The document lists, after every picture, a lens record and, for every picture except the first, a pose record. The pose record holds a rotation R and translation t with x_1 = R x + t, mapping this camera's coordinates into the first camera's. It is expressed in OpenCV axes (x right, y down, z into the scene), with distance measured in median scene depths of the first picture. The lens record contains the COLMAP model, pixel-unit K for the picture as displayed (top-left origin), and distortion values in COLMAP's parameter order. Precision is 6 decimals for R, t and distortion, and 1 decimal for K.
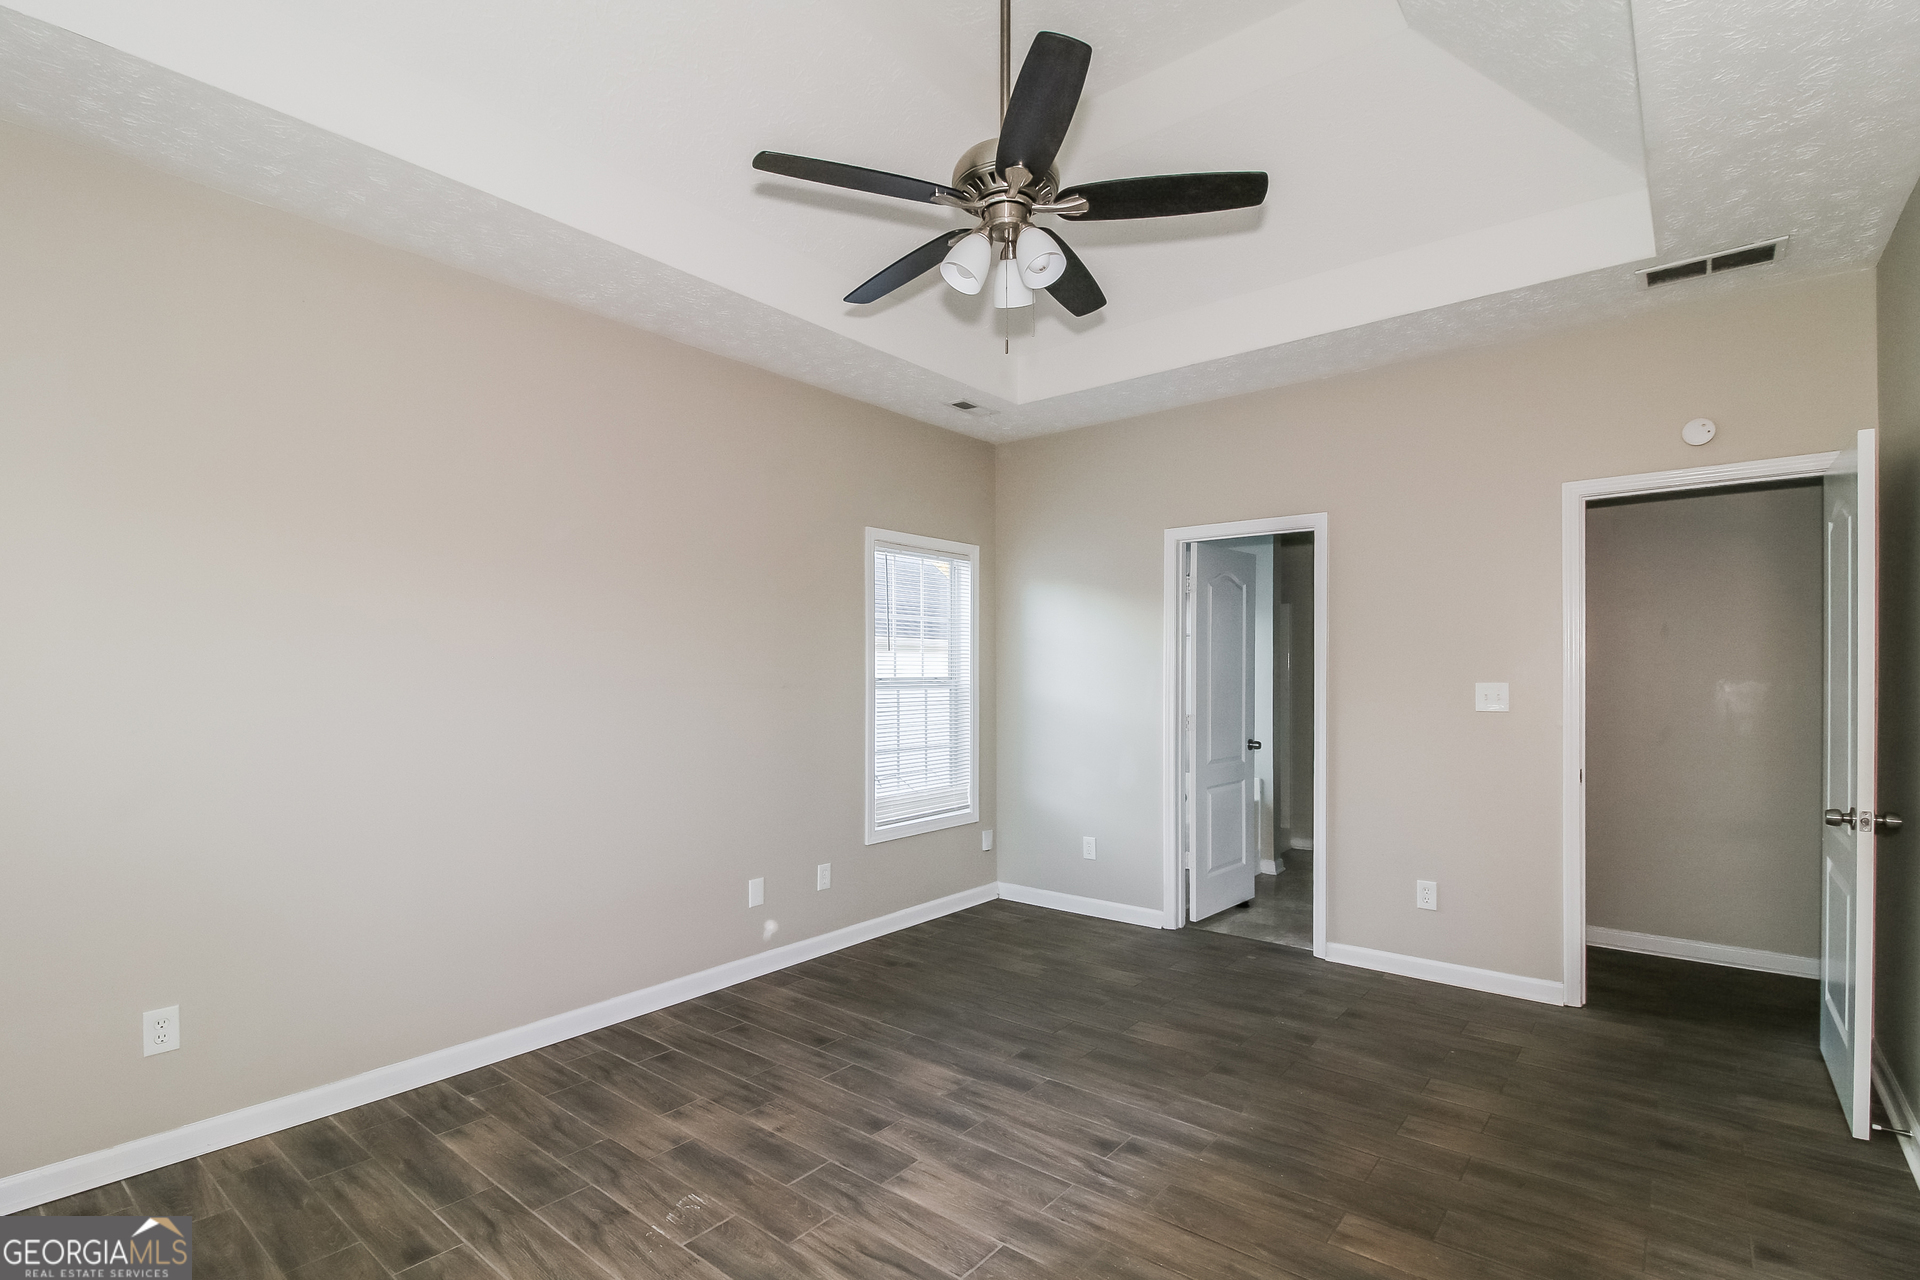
lens RADIAL K [[886.7, 0, 950.8], [0, 886.7, 654.8], [0, 0, 1]] dist [-0.003532, -0.000009]
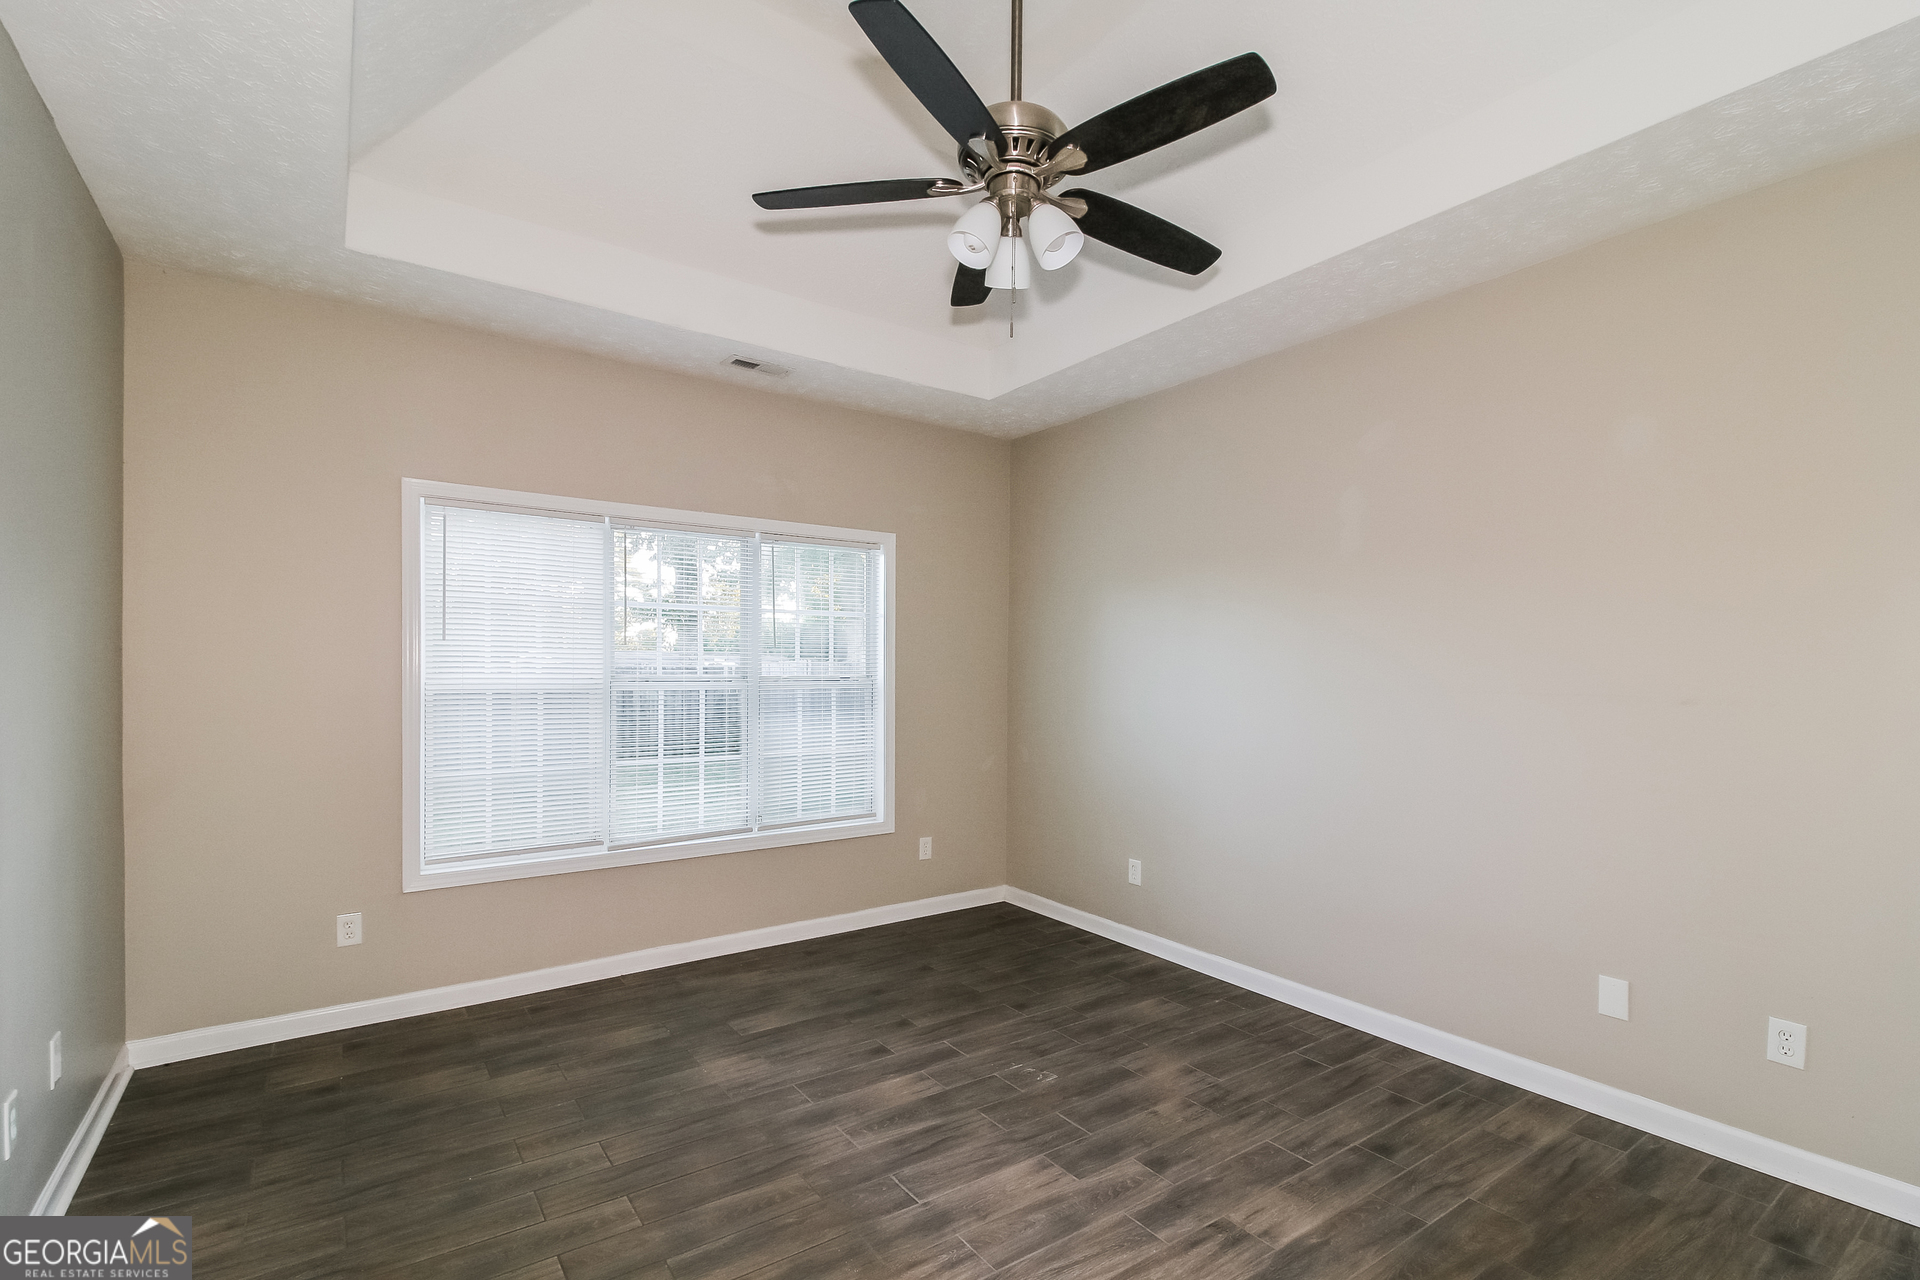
lens RADIAL K [[886.7, 0, 952.6], [0, 886.7, 644.4], [0, 0, 1]] dist [-0.003532, -0.000009]
pose [[-0.260559, -0.029537, -0.965006, 0.842561], [0.004584, 0.999483, -0.031830, 0.033354], [0.965447, -0.012717, -0.260289, 1.033010]]
